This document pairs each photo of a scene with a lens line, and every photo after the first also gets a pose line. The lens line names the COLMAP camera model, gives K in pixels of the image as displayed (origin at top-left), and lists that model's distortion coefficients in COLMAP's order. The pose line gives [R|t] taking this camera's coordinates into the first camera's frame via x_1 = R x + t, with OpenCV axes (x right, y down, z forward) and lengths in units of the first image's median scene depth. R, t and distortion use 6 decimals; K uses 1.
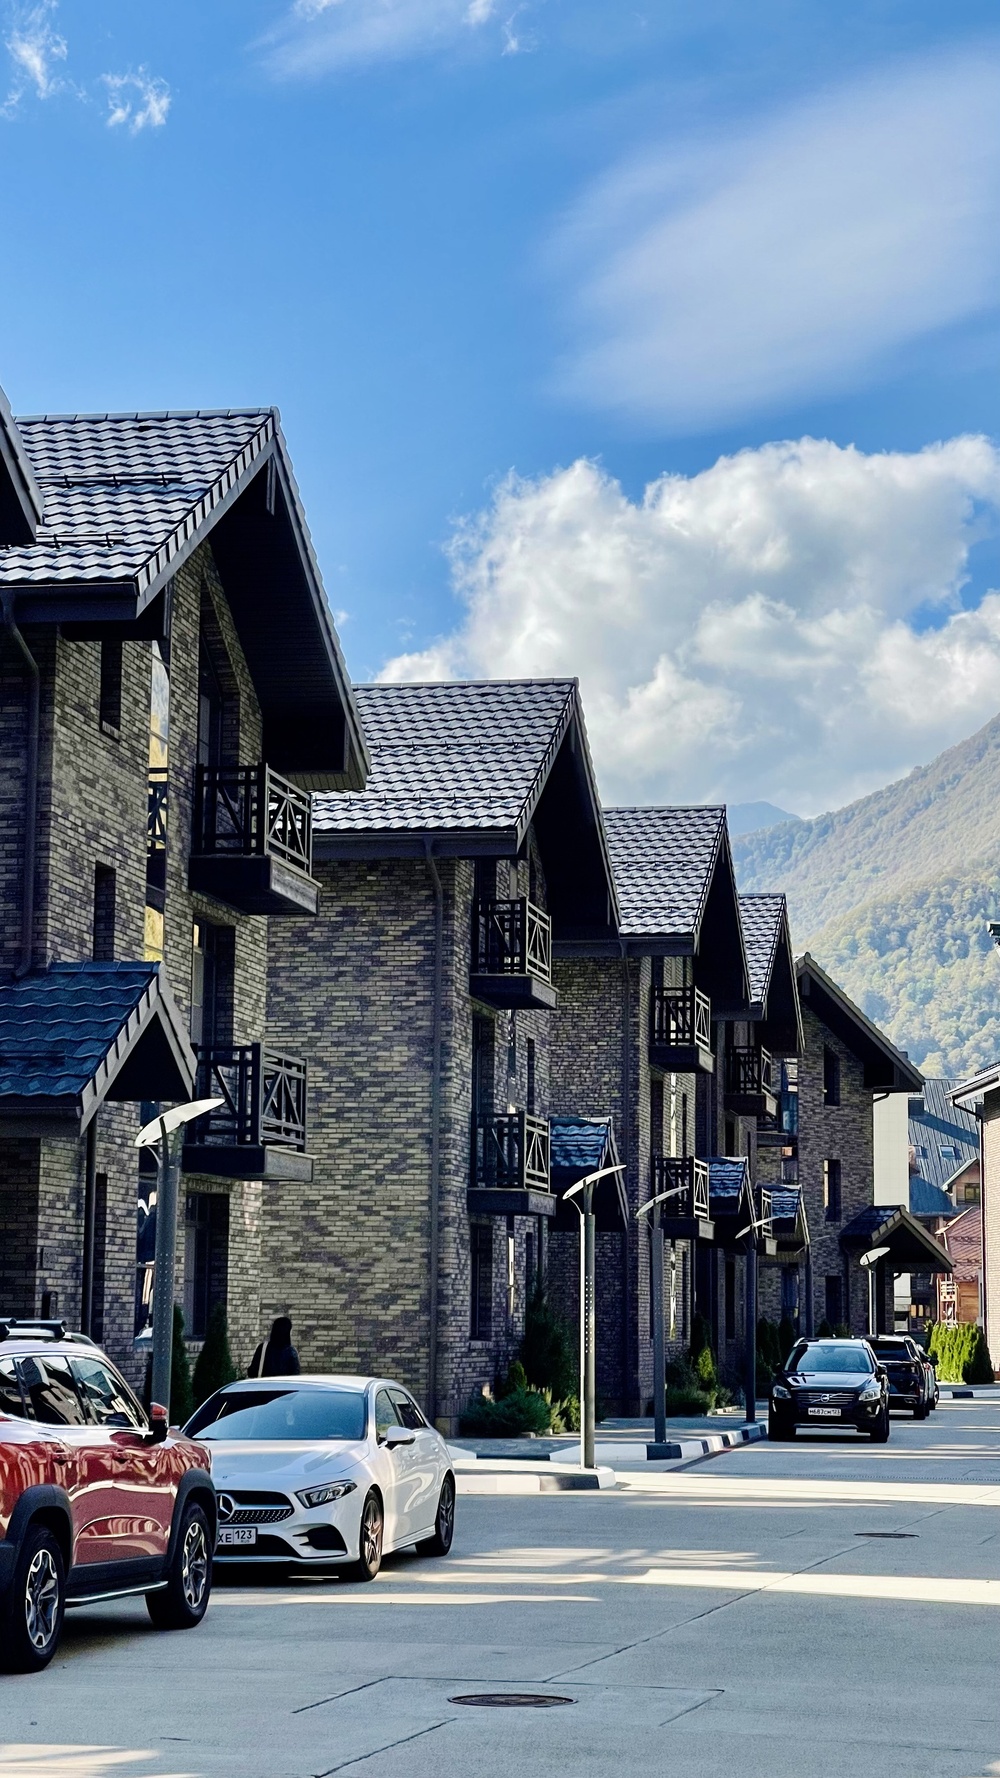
lens RADIAL K [[3312.1, 0, 512.7], [0, 3312.1, 883.8], [0, 0, 1]] dist [0.205842, 0.000000]
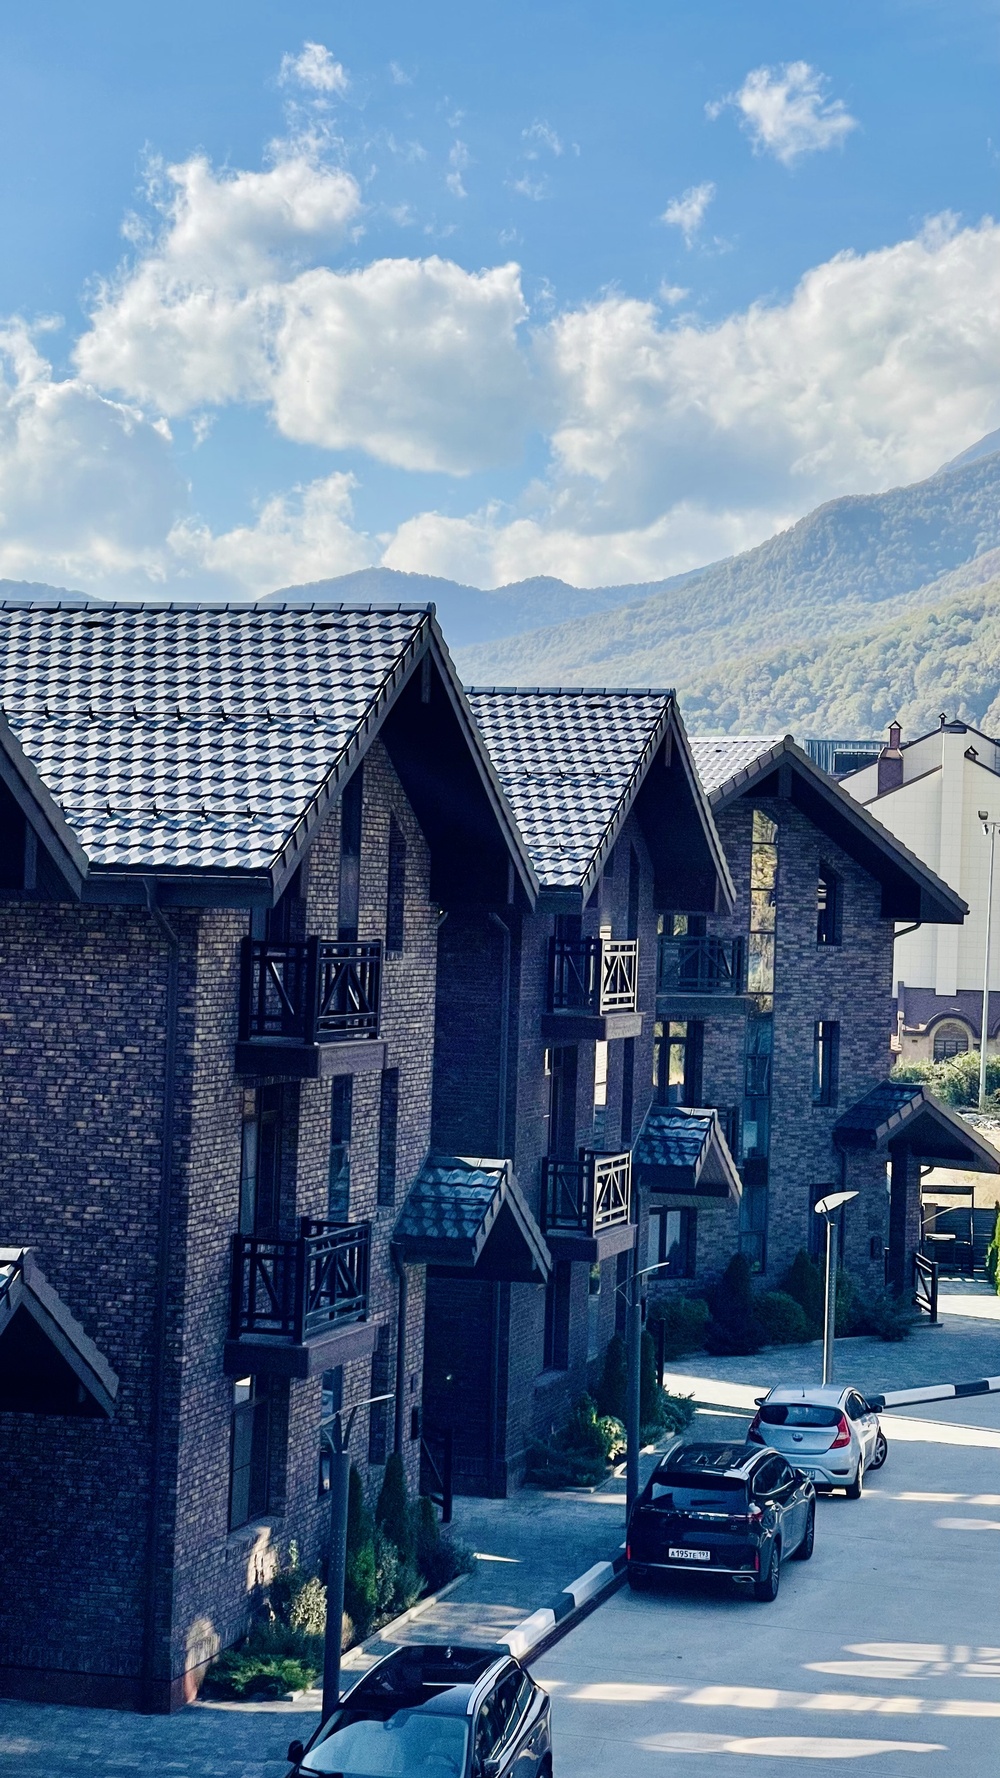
lens RADIAL K [[3312.1, 0, 496.6], [0, 3312.1, 880.8], [0, 0, 1]] dist [0.205842, 0.000000]
pose [[0.995260, 0.021852, -0.094760, 0.093066], [-0.010228, 0.992544, 0.121461, -0.032585], [0.096707, -0.119916, 0.988063, 0.296399]]
